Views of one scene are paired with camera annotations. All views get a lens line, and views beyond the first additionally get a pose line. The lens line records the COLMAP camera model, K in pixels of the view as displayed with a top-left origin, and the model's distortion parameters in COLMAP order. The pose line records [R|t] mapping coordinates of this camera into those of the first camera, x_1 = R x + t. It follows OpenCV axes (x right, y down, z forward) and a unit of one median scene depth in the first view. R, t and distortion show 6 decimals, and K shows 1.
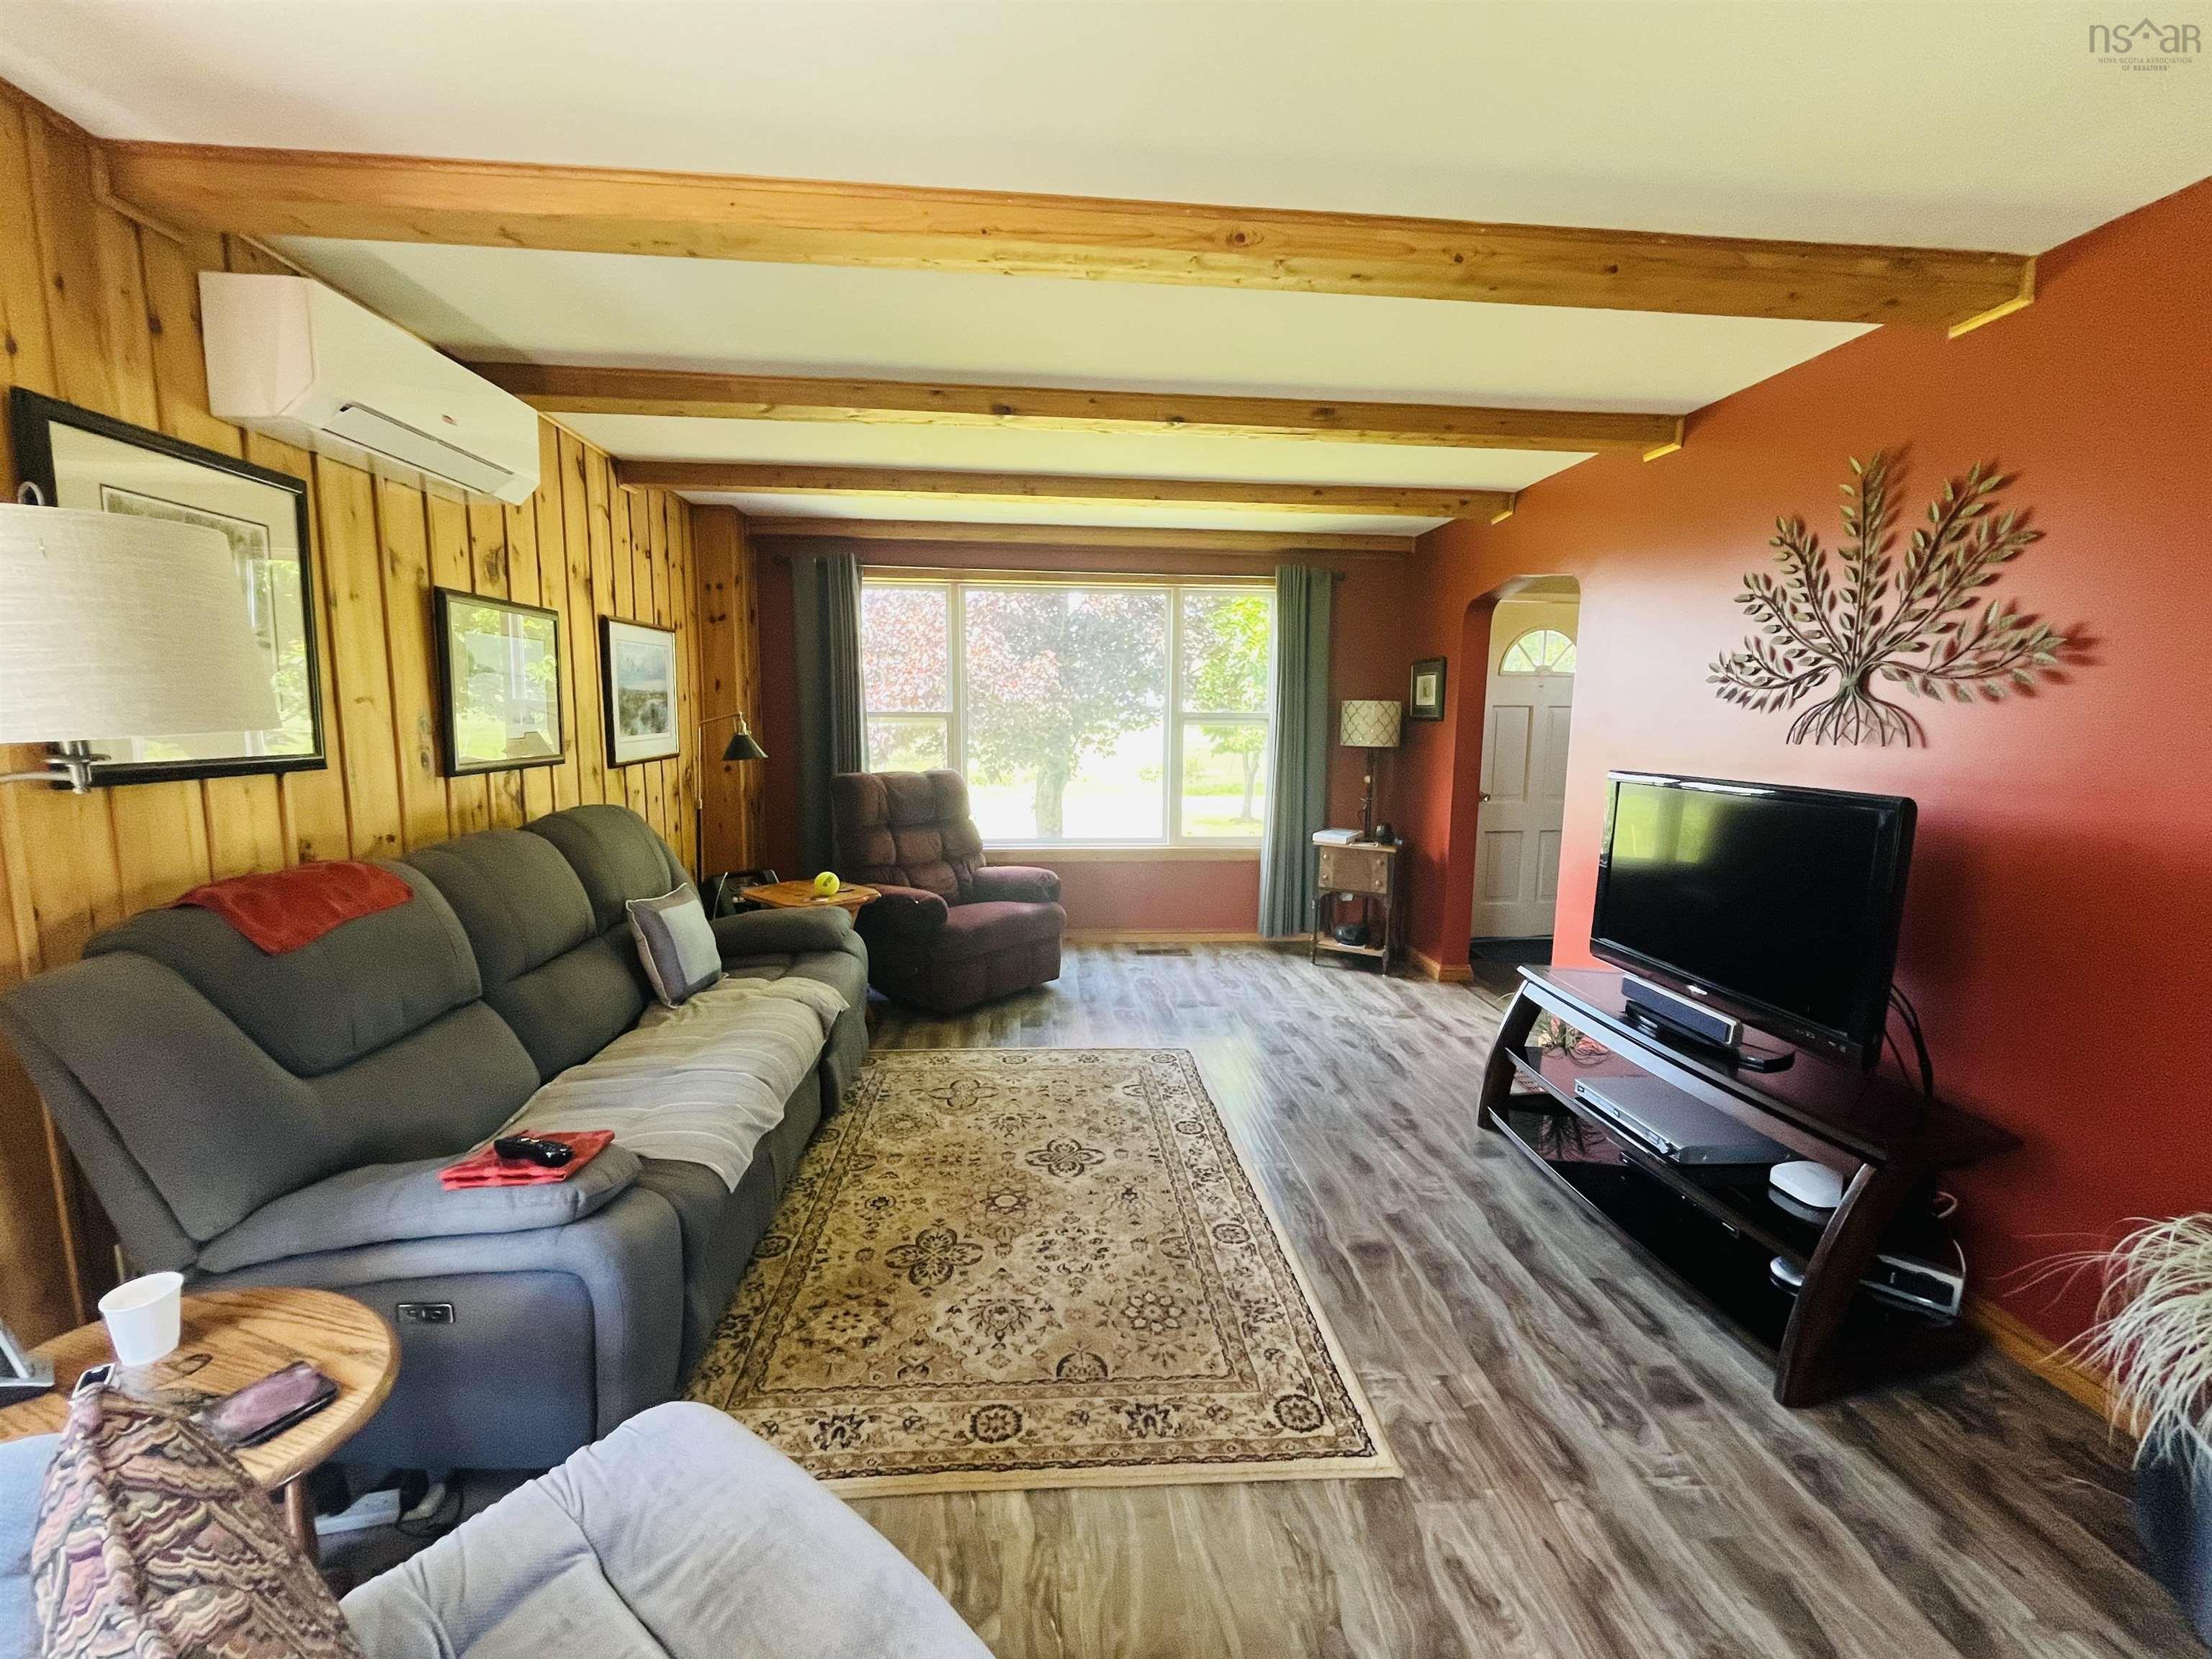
lens RADIAL K [[904.2, 0, 1104.6], [0, 904.2, 824.3], [0, 0, 1]] dist [-0.003489, 0.000145]
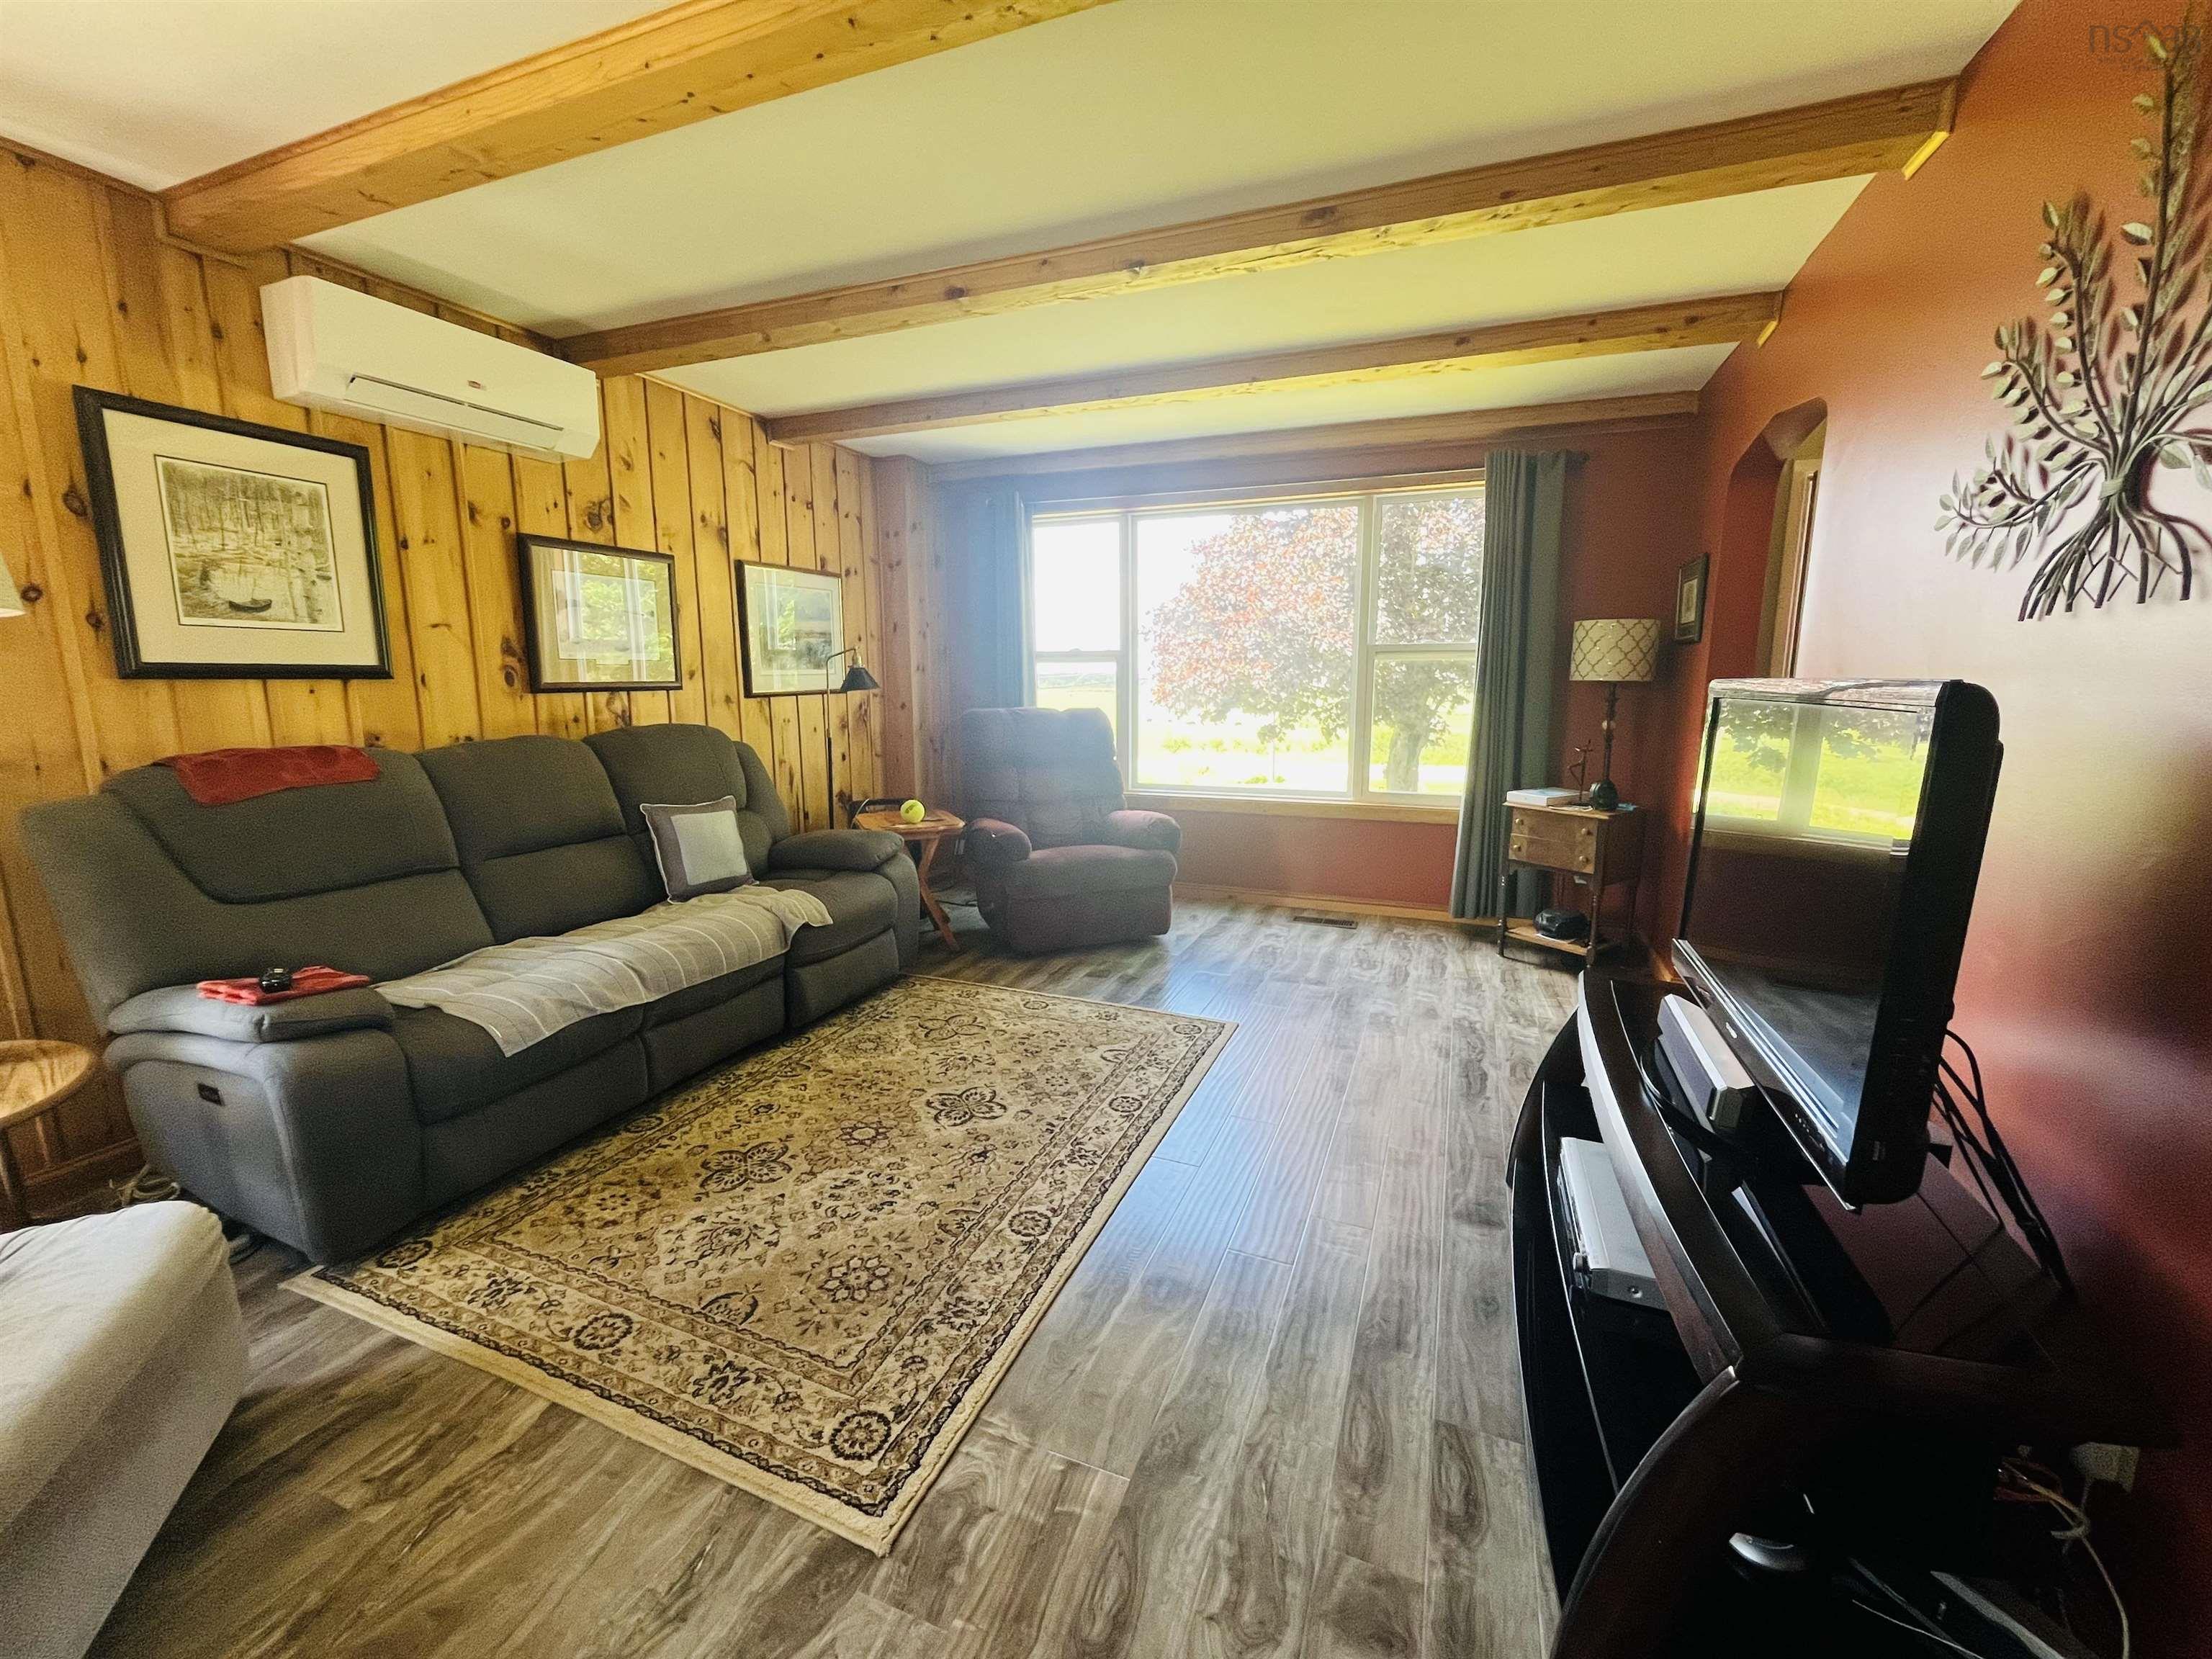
lens RADIAL K [[904.2, 0, 1100.9], [0, 904.2, 825.3], [0, 0, 1]] dist [-0.003489, 0.000145]
pose [[0.894811, 0.060681, -0.442301, 0.507464], [-0.044002, 0.997883, 0.047884, 0.033539], [0.444271, -0.023385, 0.895587, 0.256431]]
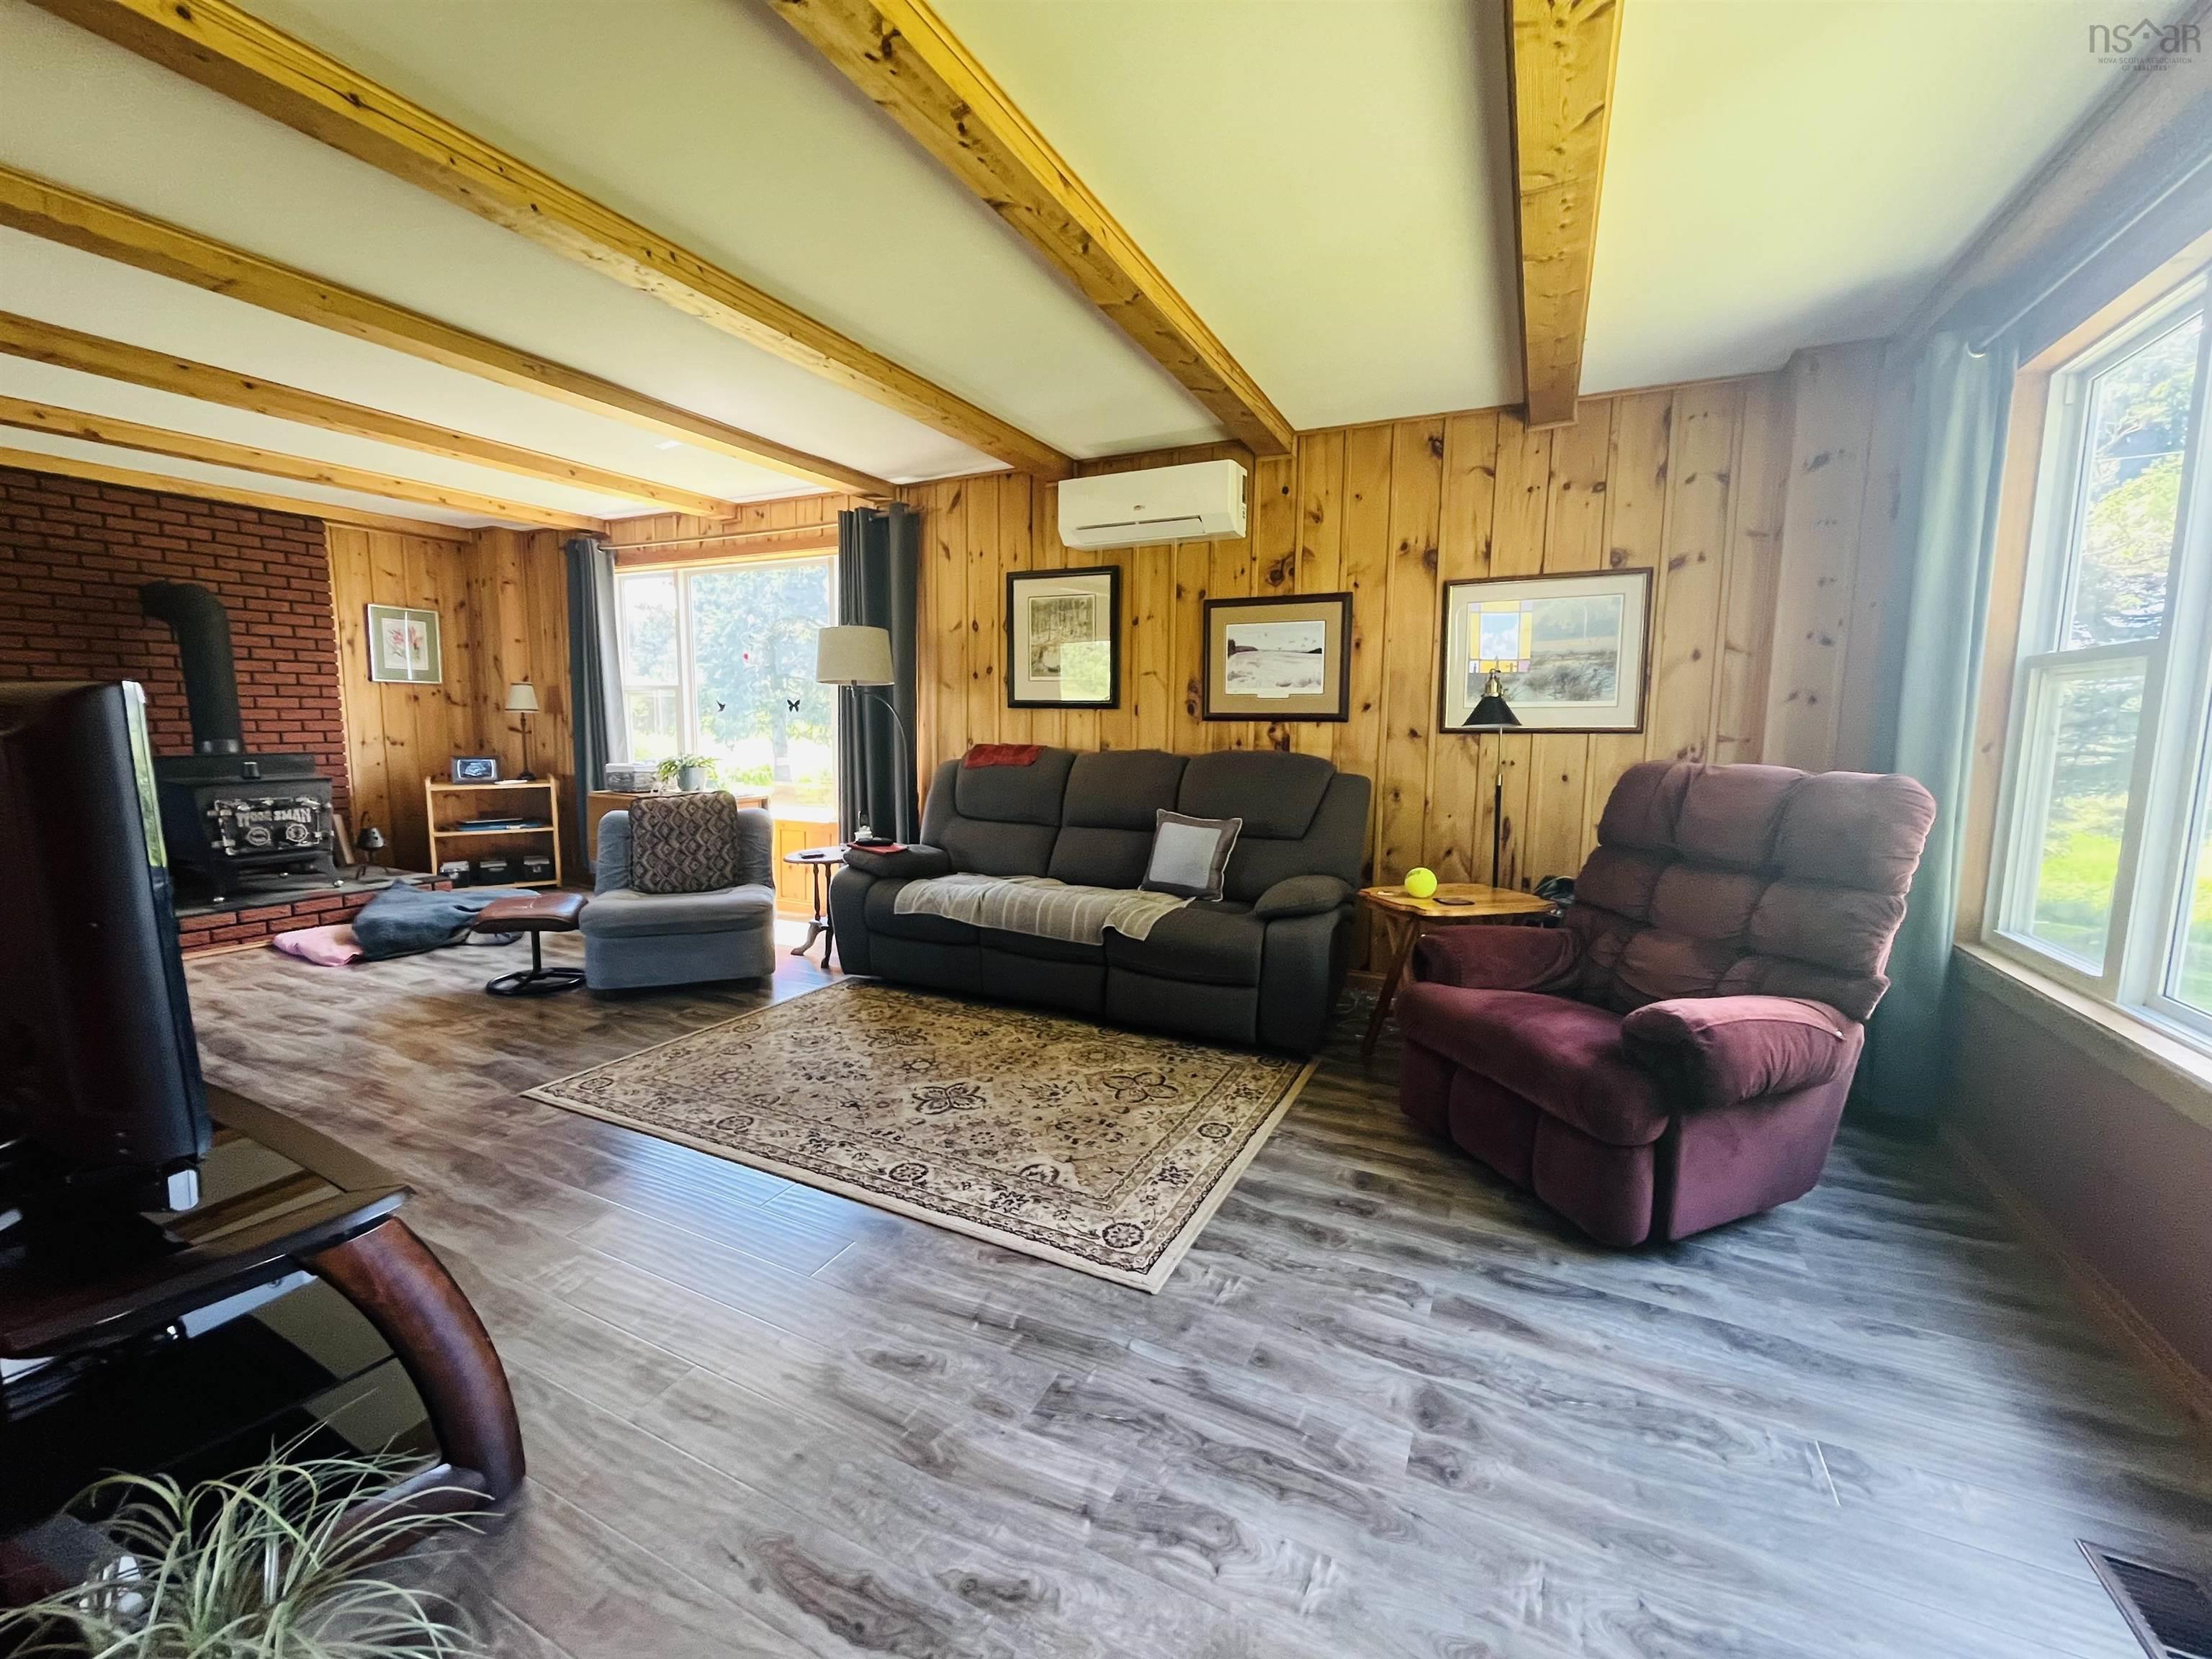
lens RADIAL K [[904.2, 0, 1103.3], [0, 904.2, 827.5], [0, 0, 1]] dist [-0.003489, 0.000145]
pose [[-0.511020, 0.090177, -0.854825, 0.748157], [-0.119794, 0.977305, 0.174711, -0.127794], [0.851180, 0.191684, -0.488620, 1.694465]]
